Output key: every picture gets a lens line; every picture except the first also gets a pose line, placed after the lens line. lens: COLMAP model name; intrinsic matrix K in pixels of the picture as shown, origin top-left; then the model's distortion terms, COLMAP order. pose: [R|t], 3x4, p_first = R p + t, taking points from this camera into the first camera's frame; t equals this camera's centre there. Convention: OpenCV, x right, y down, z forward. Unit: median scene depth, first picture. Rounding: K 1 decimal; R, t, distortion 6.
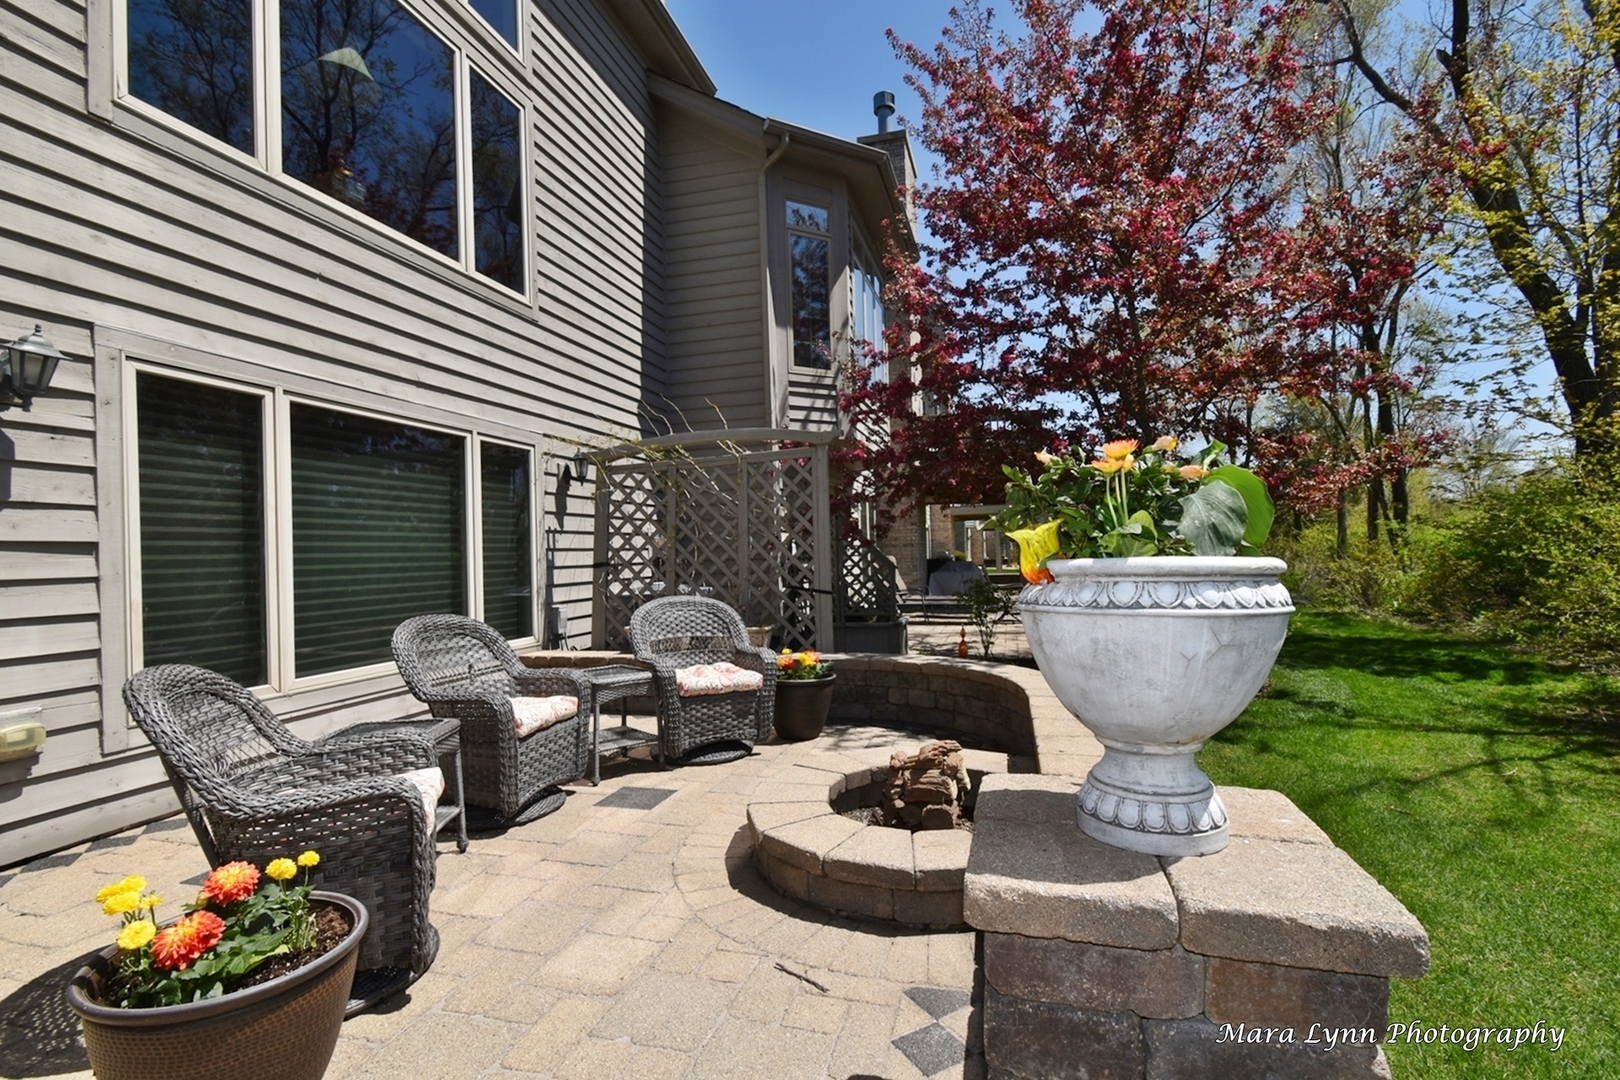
lens RADIAL K [[756.0, 0, 814.5], [0, 756.0, 544.0], [0, 0, 1]] dist [-0.000666, -0.000472]
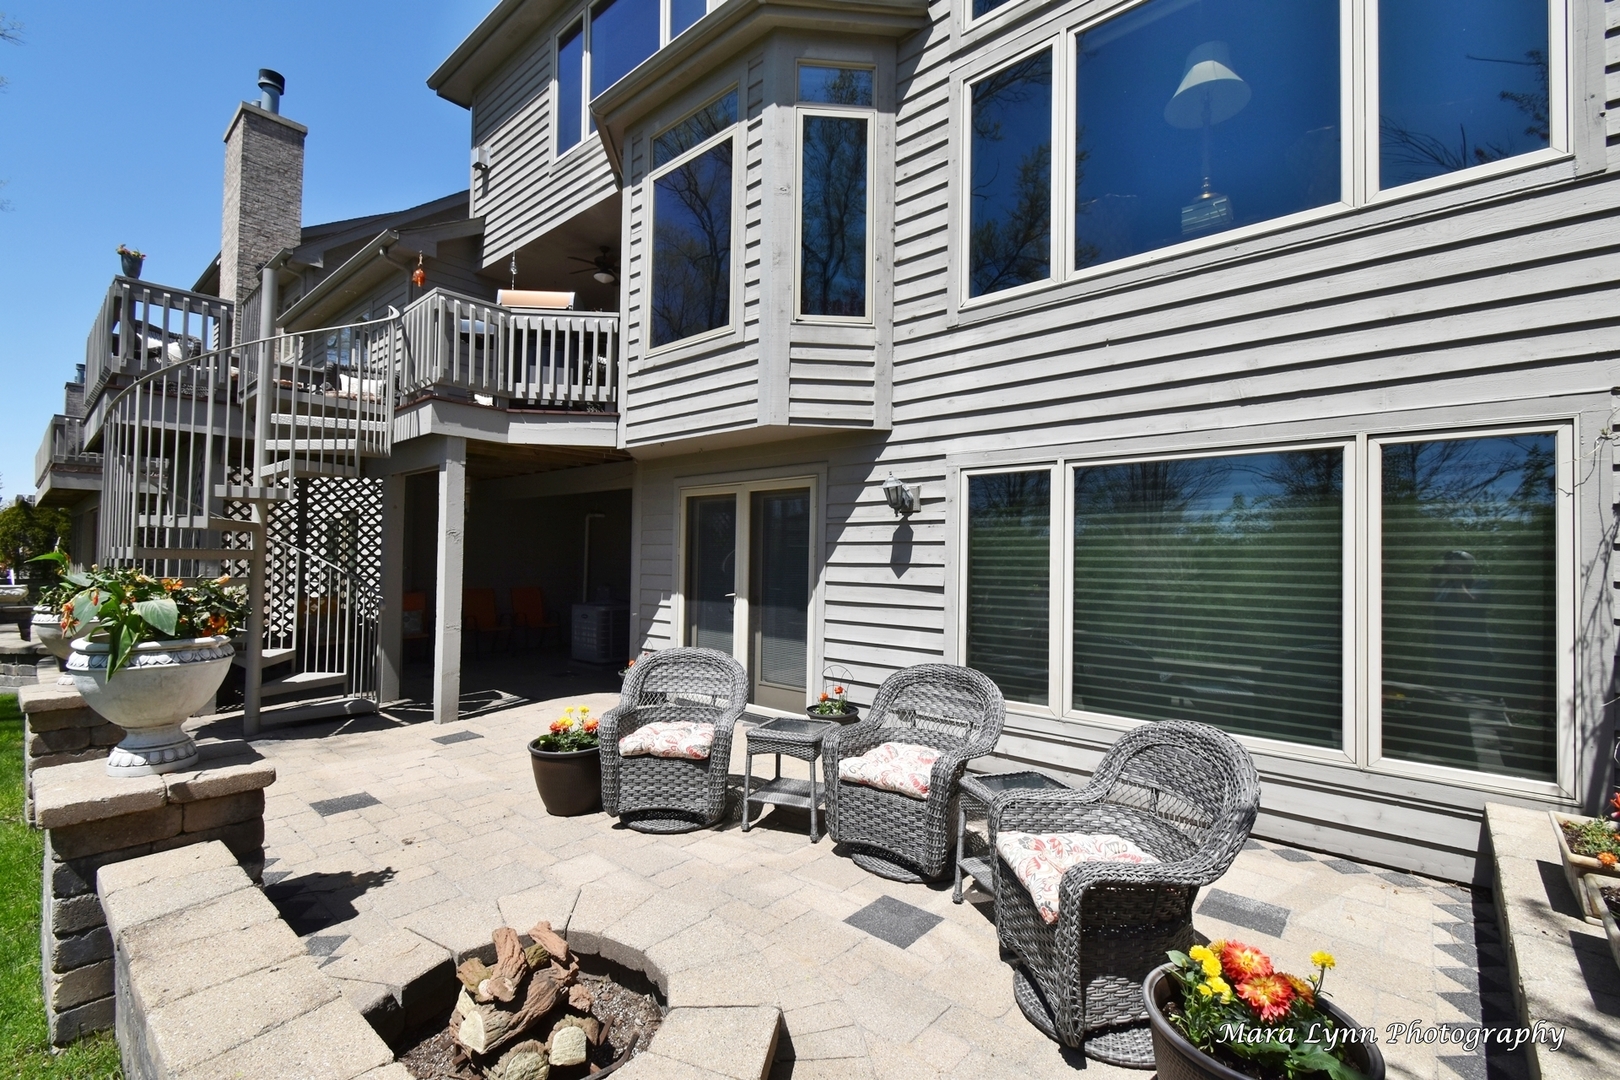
lens RADIAL K [[705.4, 0, 819.2], [0, 705.4, 546.2], [0, 0, 1]] dist [0.004453, 0.000307]
pose [[-0.442558, -0.011940, -0.896660, 0.349932], [-0.002140, 0.999923, -0.012259, -0.043576], [0.896737, -0.003507, -0.442549, 0.897084]]
